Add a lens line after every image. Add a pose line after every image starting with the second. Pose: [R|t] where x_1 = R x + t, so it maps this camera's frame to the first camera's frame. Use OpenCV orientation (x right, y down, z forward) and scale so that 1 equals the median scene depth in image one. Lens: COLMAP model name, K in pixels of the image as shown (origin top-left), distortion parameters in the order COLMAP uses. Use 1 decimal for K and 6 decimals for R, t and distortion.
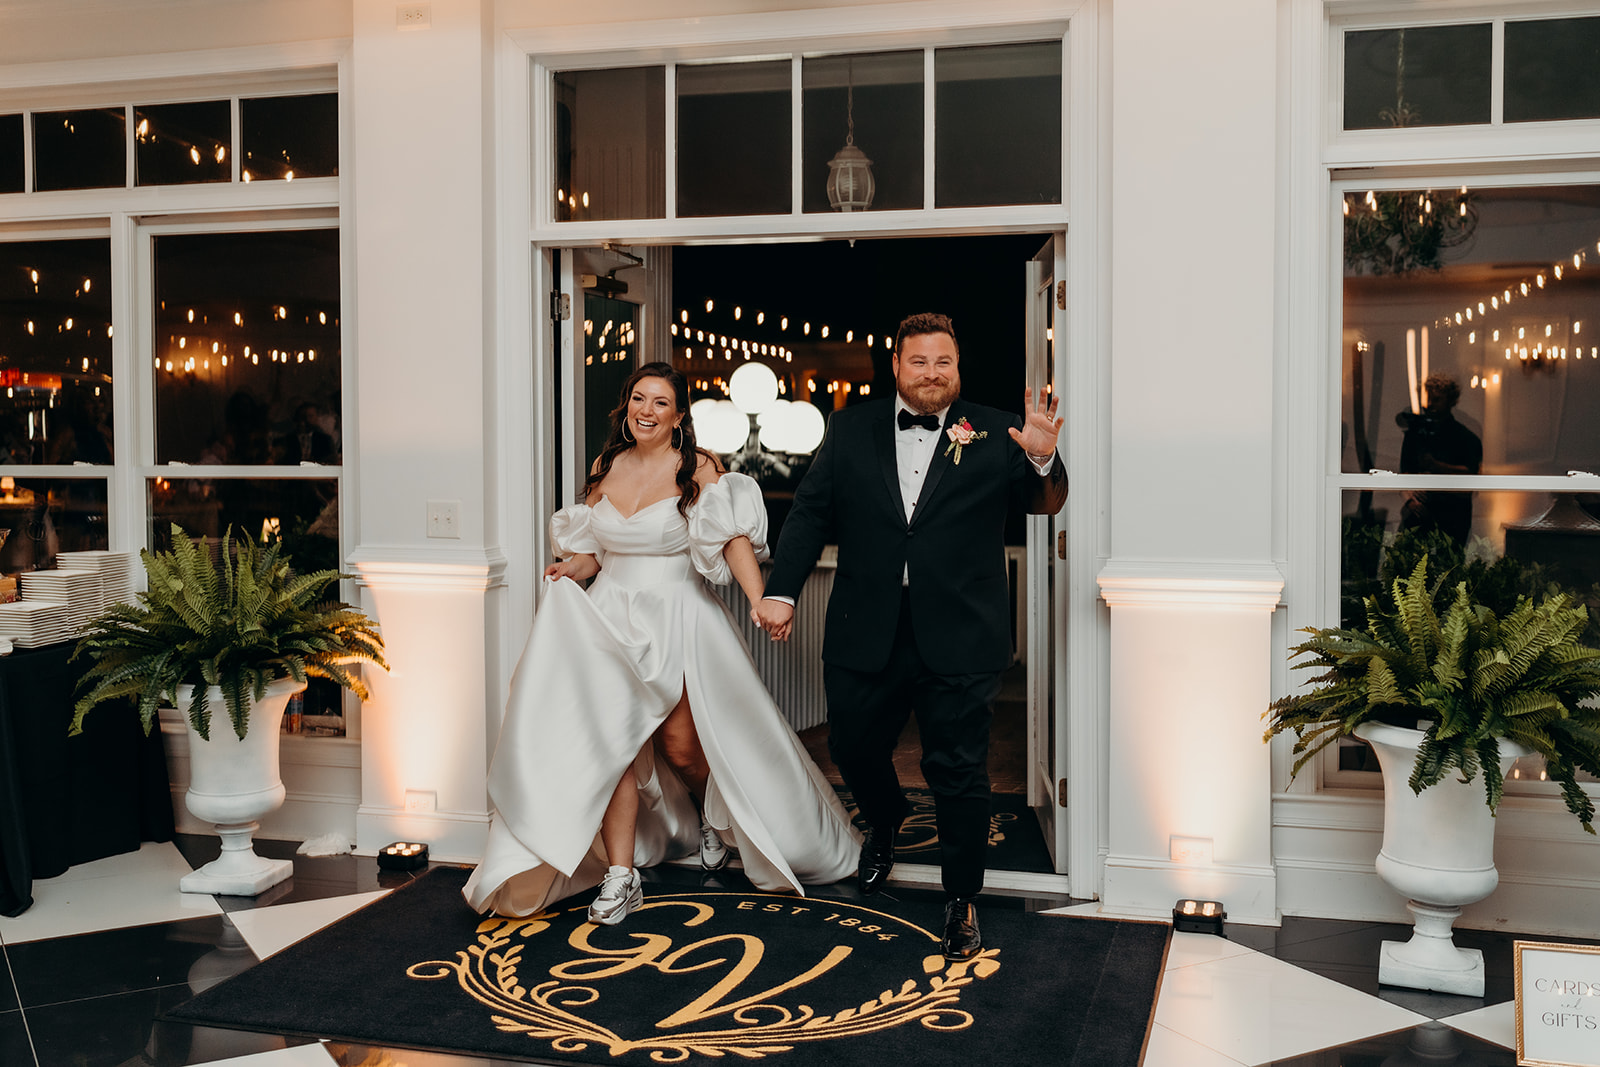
lens RADIAL K [[1576.7, 0, 793.8], [0, 1576.7, 523.6], [0, 0, 1]] dist [0.002012, 0.010113]
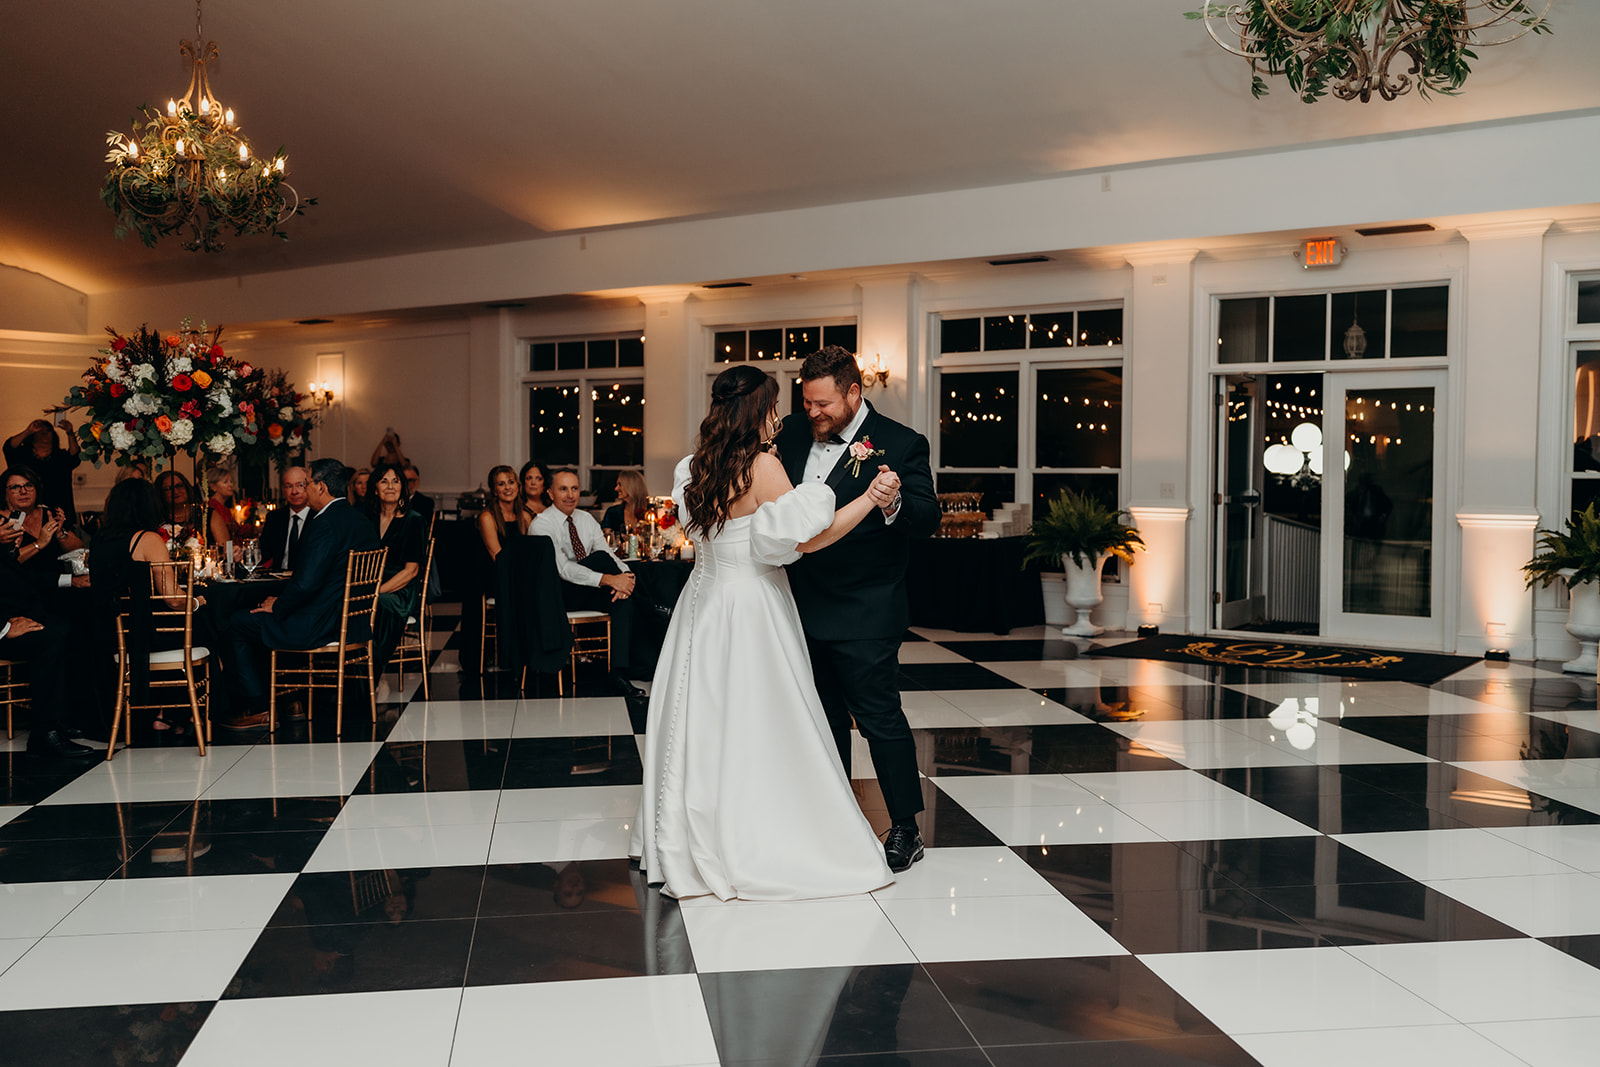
lens RADIAL K [[1576.7, 0, 793.8], [0, 1576.7, 523.6], [0, 0, 1]] dist [0.002012, 0.010113]
pose [[0.942745, 0.020307, -0.332895, 0.035677], [-0.031968, 0.999051, -0.029588, 0.126592], [0.331979, 0.038536, 0.942499, -1.322206]]
